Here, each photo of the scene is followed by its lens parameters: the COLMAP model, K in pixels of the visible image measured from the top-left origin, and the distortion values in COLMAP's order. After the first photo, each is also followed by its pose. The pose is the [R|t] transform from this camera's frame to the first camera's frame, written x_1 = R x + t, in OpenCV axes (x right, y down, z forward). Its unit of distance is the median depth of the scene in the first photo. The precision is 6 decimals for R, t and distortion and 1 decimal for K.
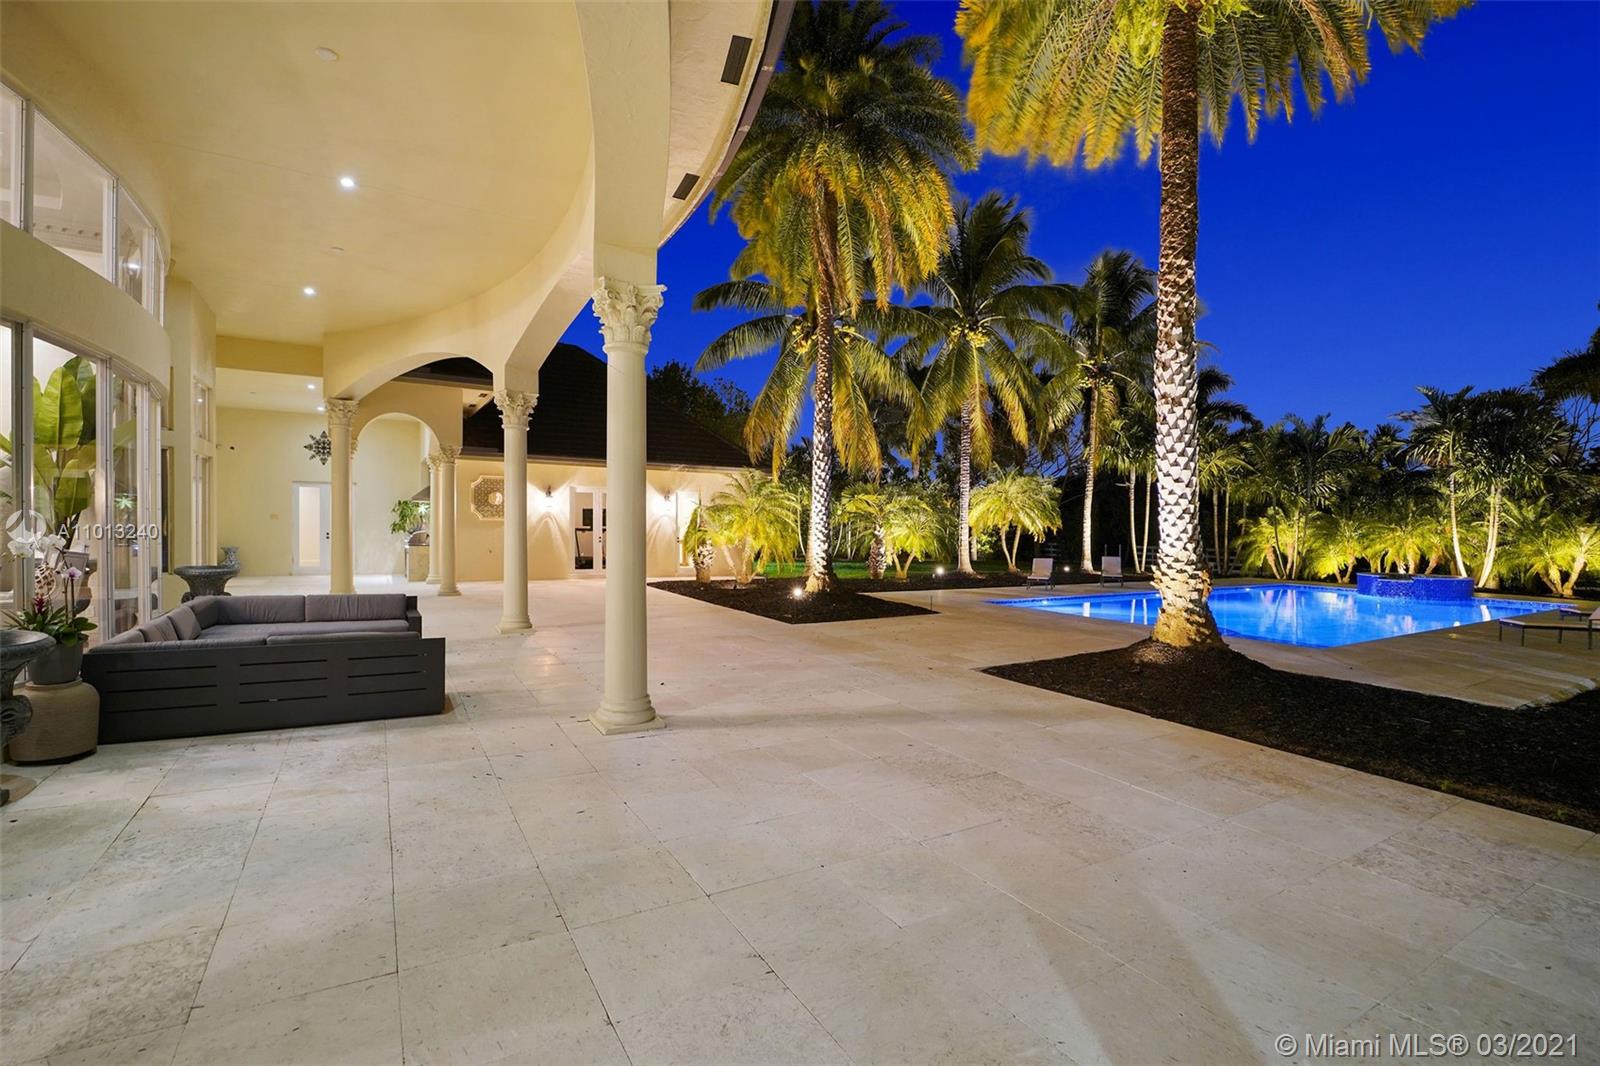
lens RADIAL K [[782.7, 0, 818.3], [0, 782.7, 533.9], [0, 0, 1]] dist [-0.000318, 0.000017]
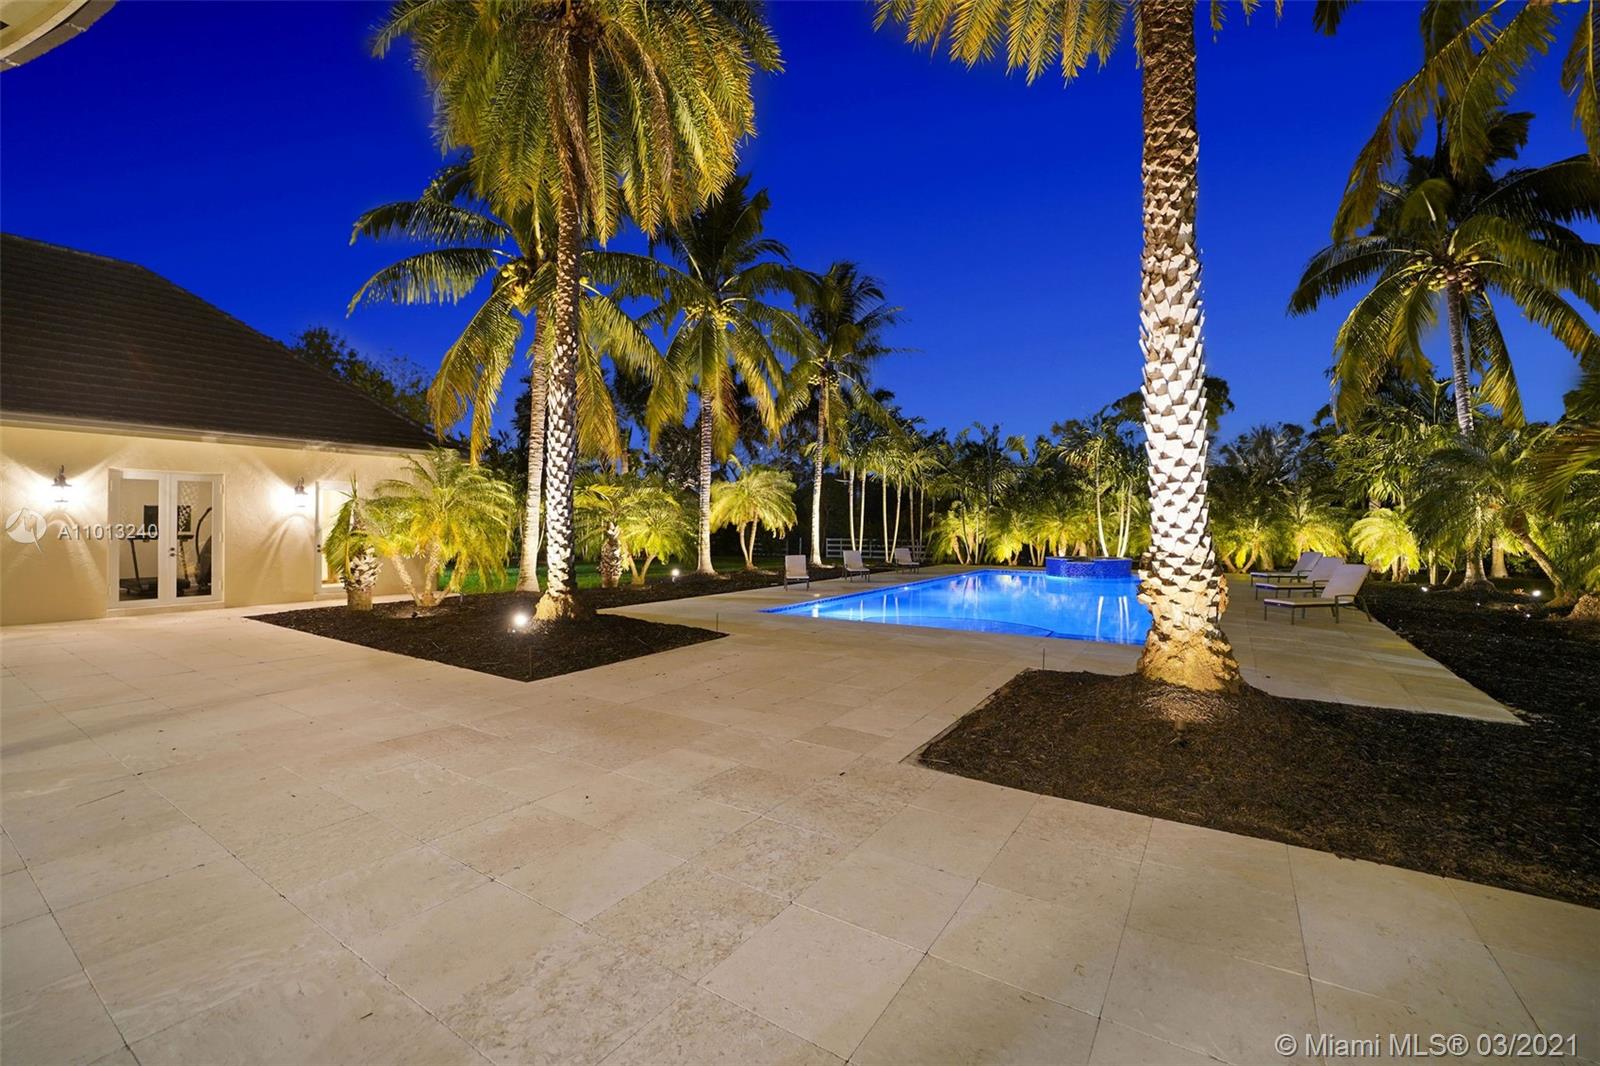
lens RADIAL K [[680.3, 0, 838.5], [0, 680.3, 497.6], [0, 0, 1]] dist [-0.014641, -0.000040]
pose [[0.893486, -0.000275, 0.449092, -0.036750], [0.022096, 0.998816, -0.043348, -0.001593], [-0.448548, 0.048653, 0.892434, 0.272248]]
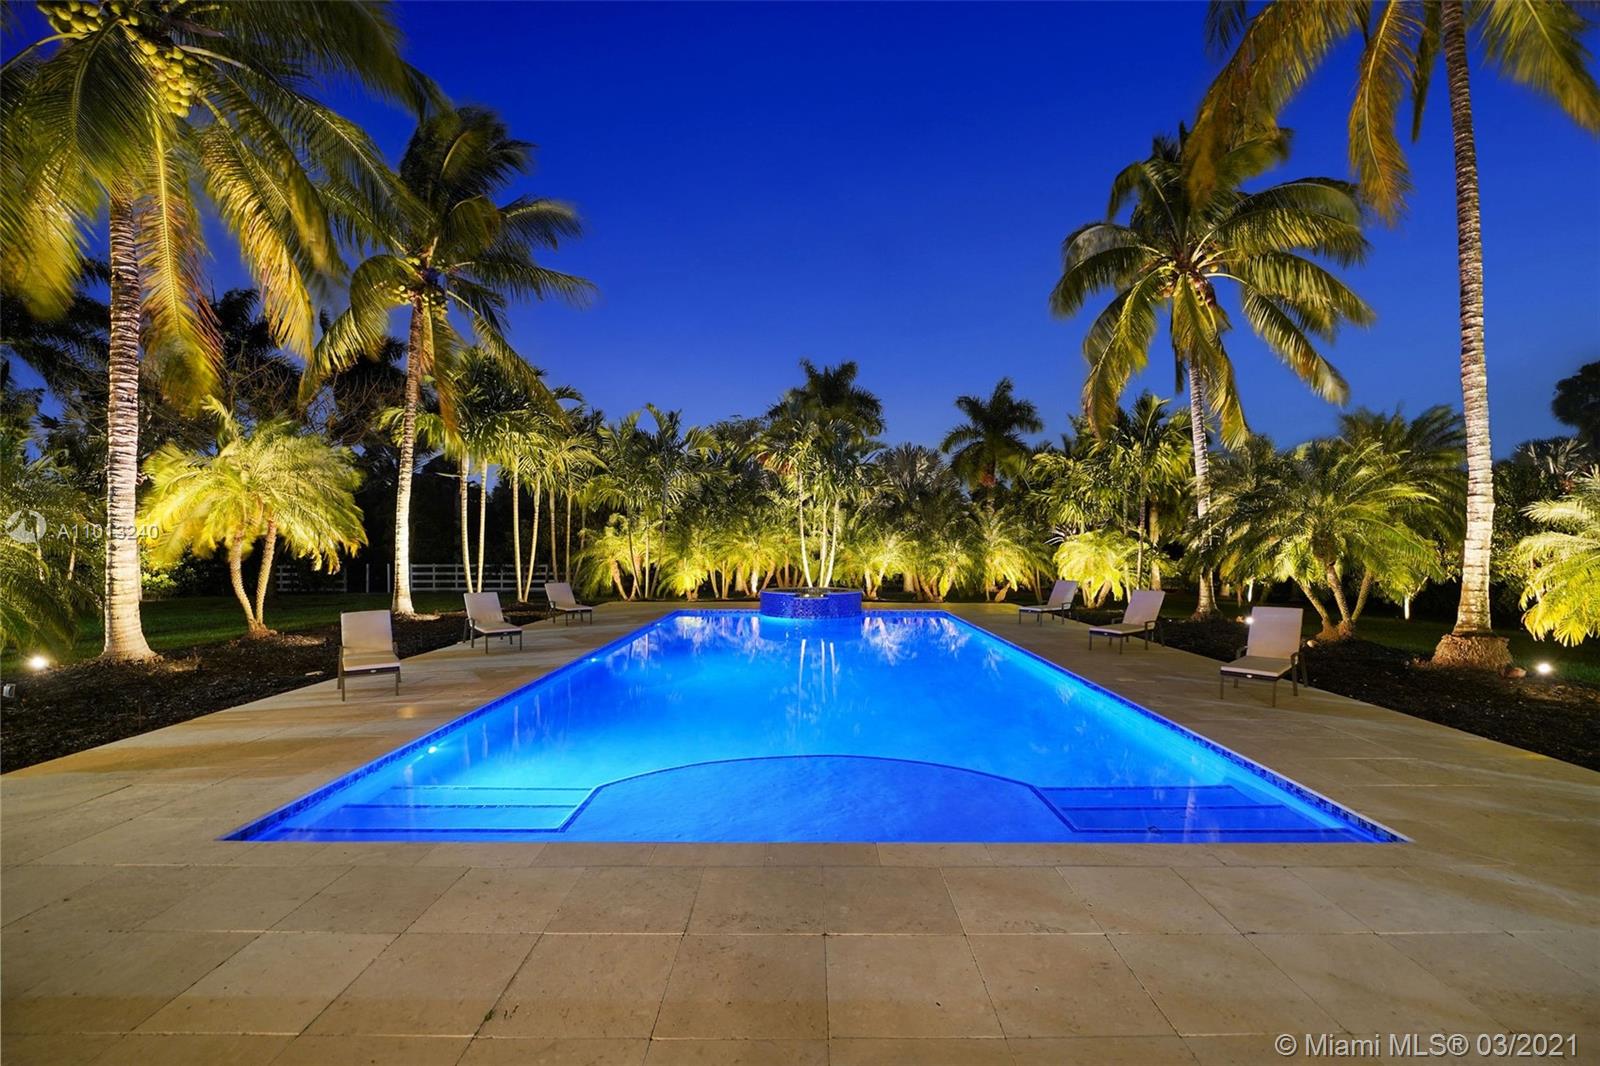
lens RADIAL K [[677.5, 0, 800.5], [0, 677.5, 544.7], [0, 0, 1]] dist [-0.018069, -0.000098]
pose [[0.547390, -0.015720, 0.836730, 0.111428], [0.014750, 0.999849, 0.009135, -0.008037], [-0.836748, 0.007341, 0.547539, 0.641425]]
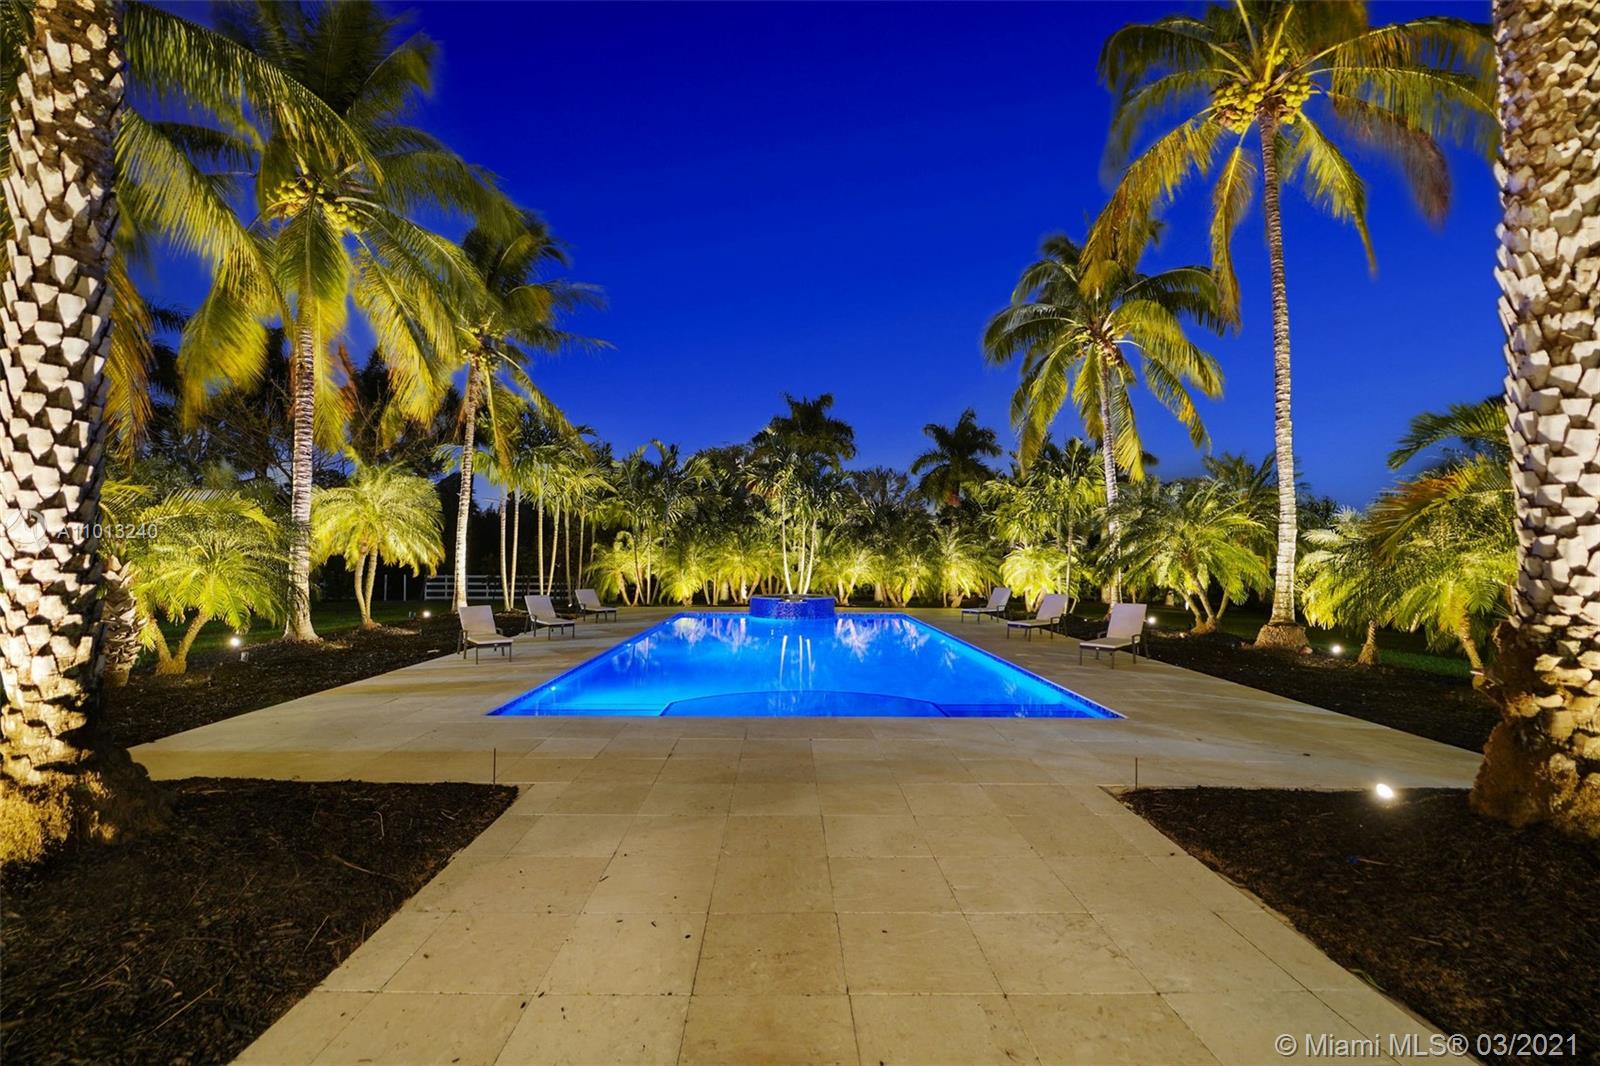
lens RADIAL K [[677.5, 0, 800.5], [0, 677.5, 544.7], [0, 0, 1]] dist [-0.018069, -0.000098]
pose [[0.519873, 0.002627, 0.854239, -0.039025], [0.013673, 0.999842, -0.011396, -0.008782], [-0.854134, 0.017605, 0.519755, 0.553288]]
